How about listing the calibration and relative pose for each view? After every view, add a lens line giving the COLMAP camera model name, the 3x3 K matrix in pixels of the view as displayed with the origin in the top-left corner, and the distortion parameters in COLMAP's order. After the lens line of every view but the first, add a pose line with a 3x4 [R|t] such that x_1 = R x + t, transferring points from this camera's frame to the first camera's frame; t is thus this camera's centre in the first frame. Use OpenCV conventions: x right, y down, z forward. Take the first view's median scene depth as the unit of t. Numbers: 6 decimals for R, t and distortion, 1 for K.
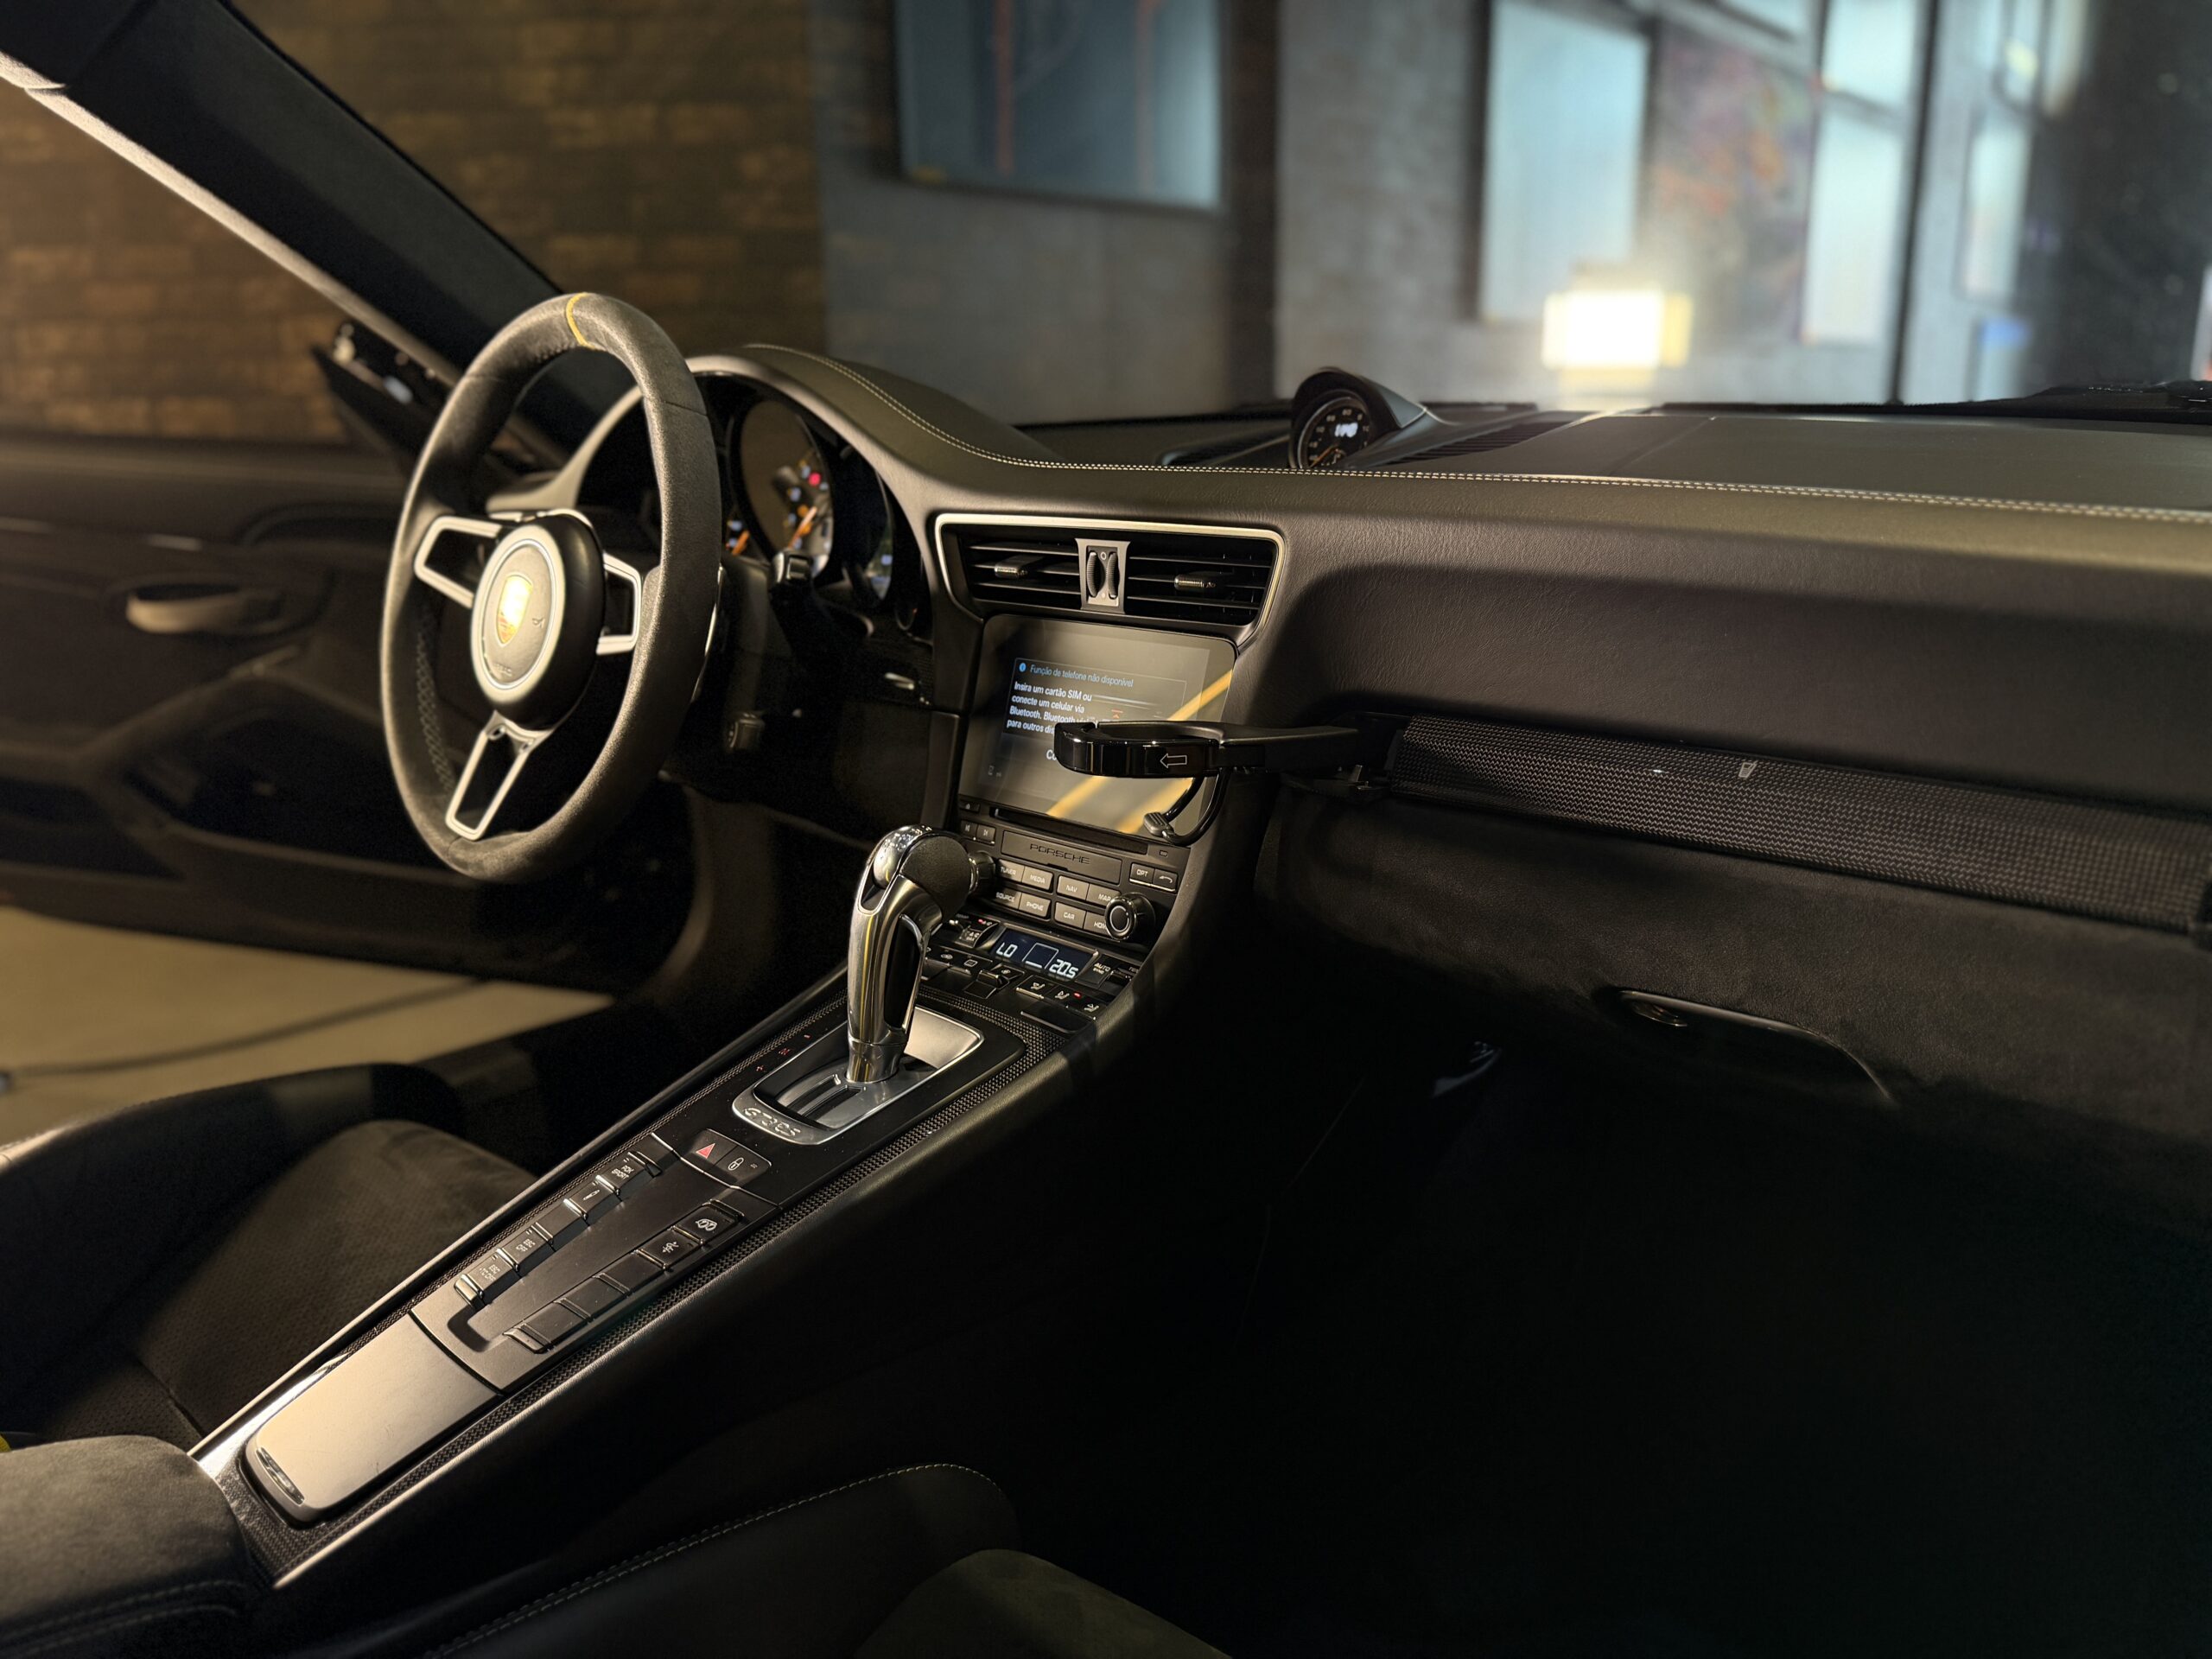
lens RADIAL K [[1554.9, 0, 1104.8], [0, 1554.9, 821.6], [0, 0, 1]] dist [0.015938, -0.004593]
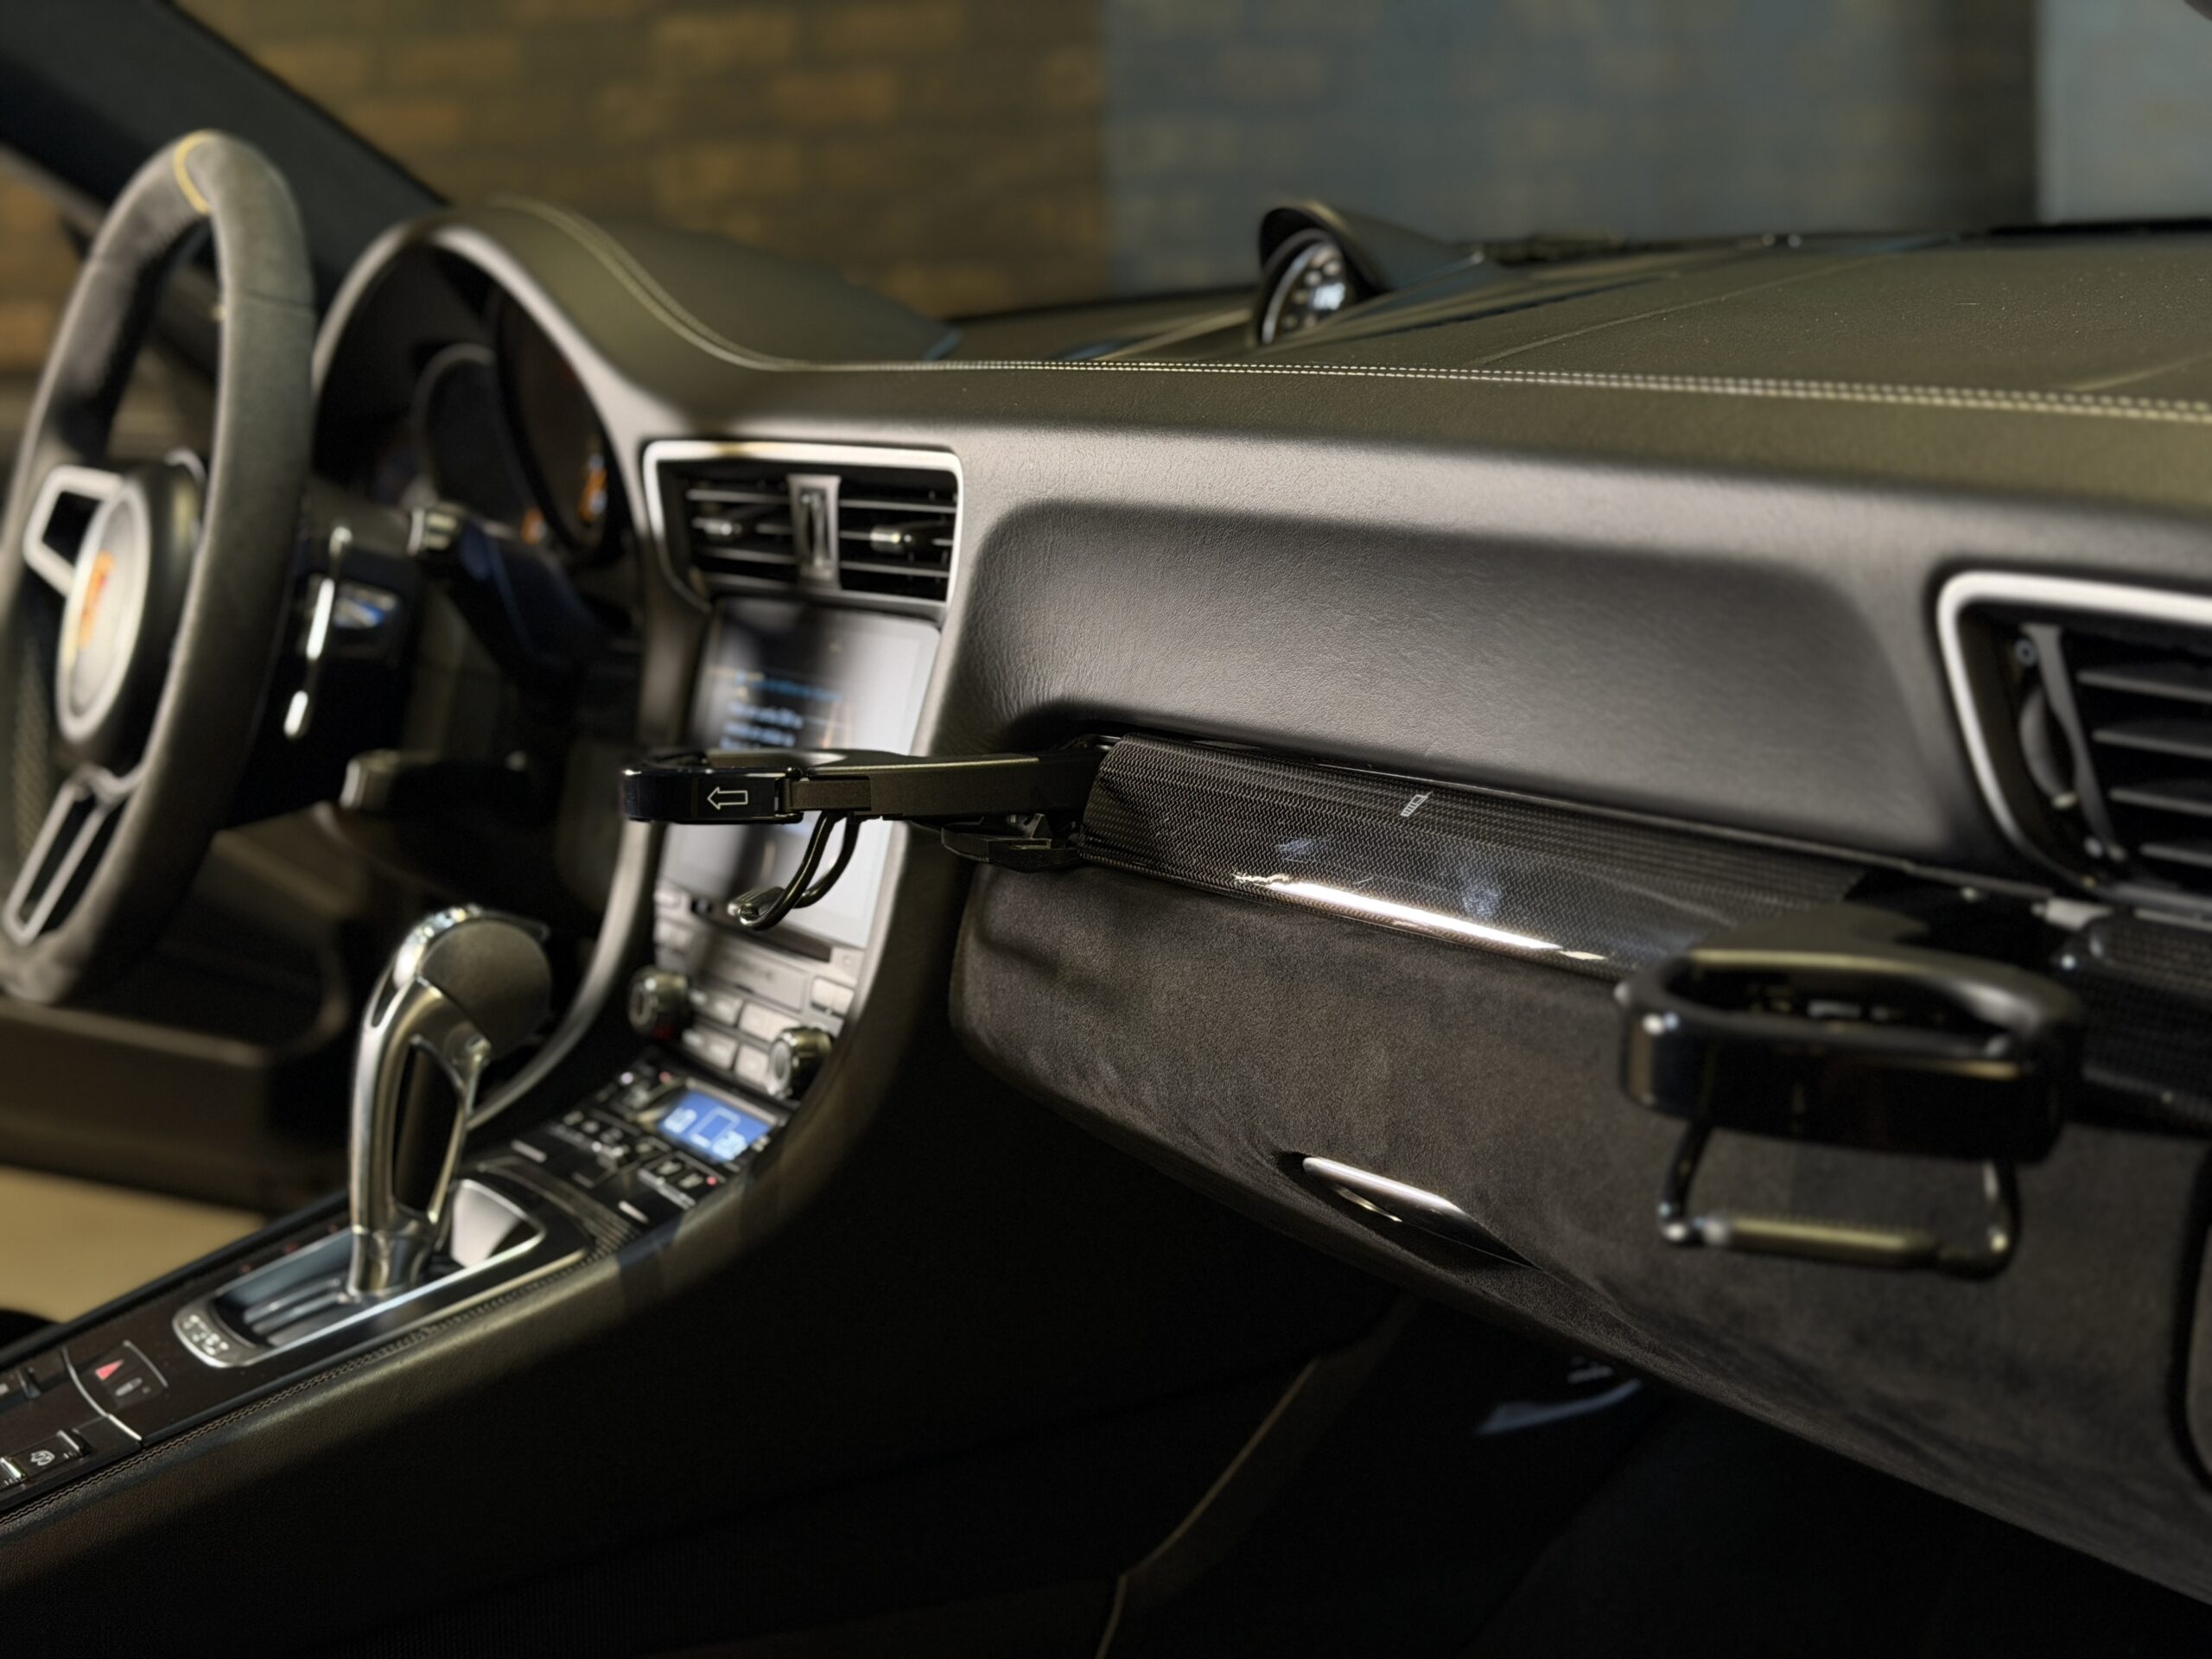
lens RADIAL K [[3060.6, 0, 1106.6], [0, 3060.6, 833.8], [0, 0, 1]] dist [-0.008399, 0.000000]
pose [[0.966257, 0.013097, -0.257248, 0.445116], [-0.033894, 0.996487, -0.076579, 0.057921], [0.255341, 0.082715, 0.963306, -0.170180]]
